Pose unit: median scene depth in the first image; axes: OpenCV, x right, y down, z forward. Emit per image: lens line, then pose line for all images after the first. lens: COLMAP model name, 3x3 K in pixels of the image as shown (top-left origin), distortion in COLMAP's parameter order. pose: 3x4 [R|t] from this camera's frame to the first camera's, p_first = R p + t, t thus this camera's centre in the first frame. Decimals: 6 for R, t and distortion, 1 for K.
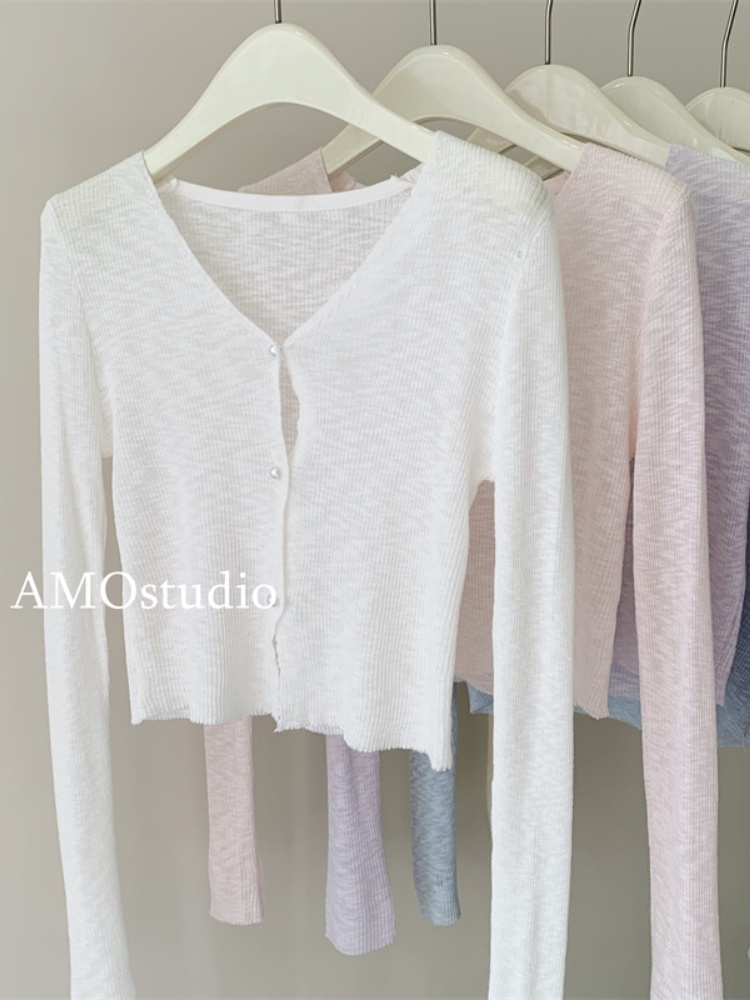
lens RADIAL K [[867.2, 0, 375.0], [0, 867.2, 500.0], [0, 0, 1]] dist [0.044127, -0.099802]
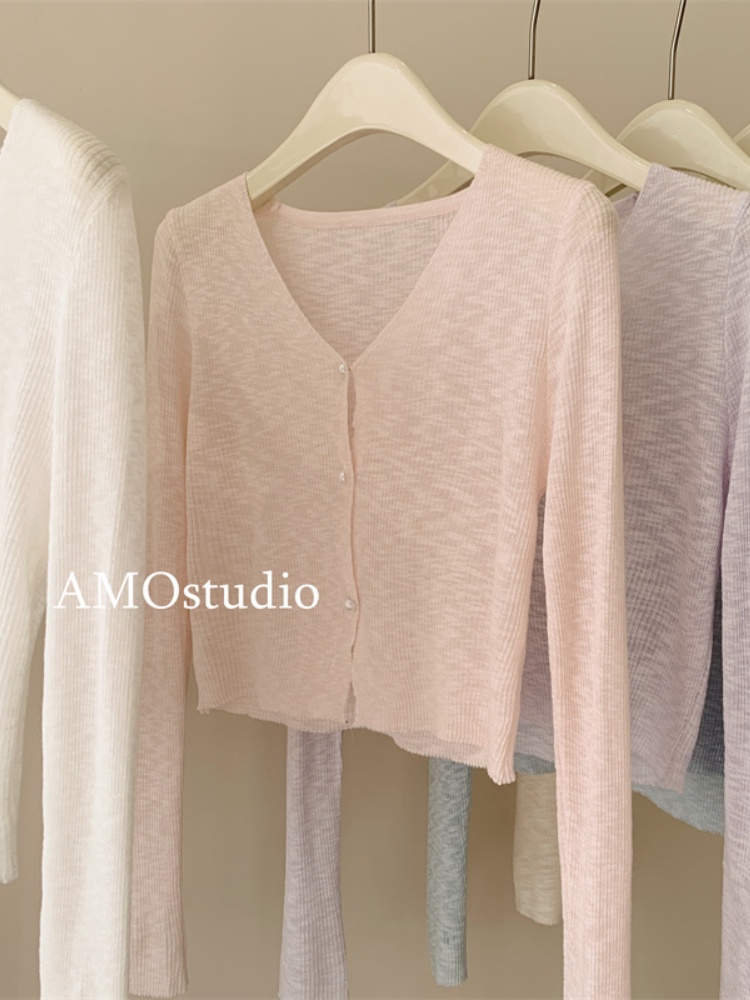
lens RADIAL K [[867.2, 0, 375.0], [0, 867.2, 500.0], [0, 0, 1]] dist [0.044127, -0.099802]
pose [[0.993698, 0.054102, -0.098168, 0.092223], [-0.057329, 0.997894, -0.030352, -0.008606], [0.096319, 0.035788, 0.994707, 0.046052]]
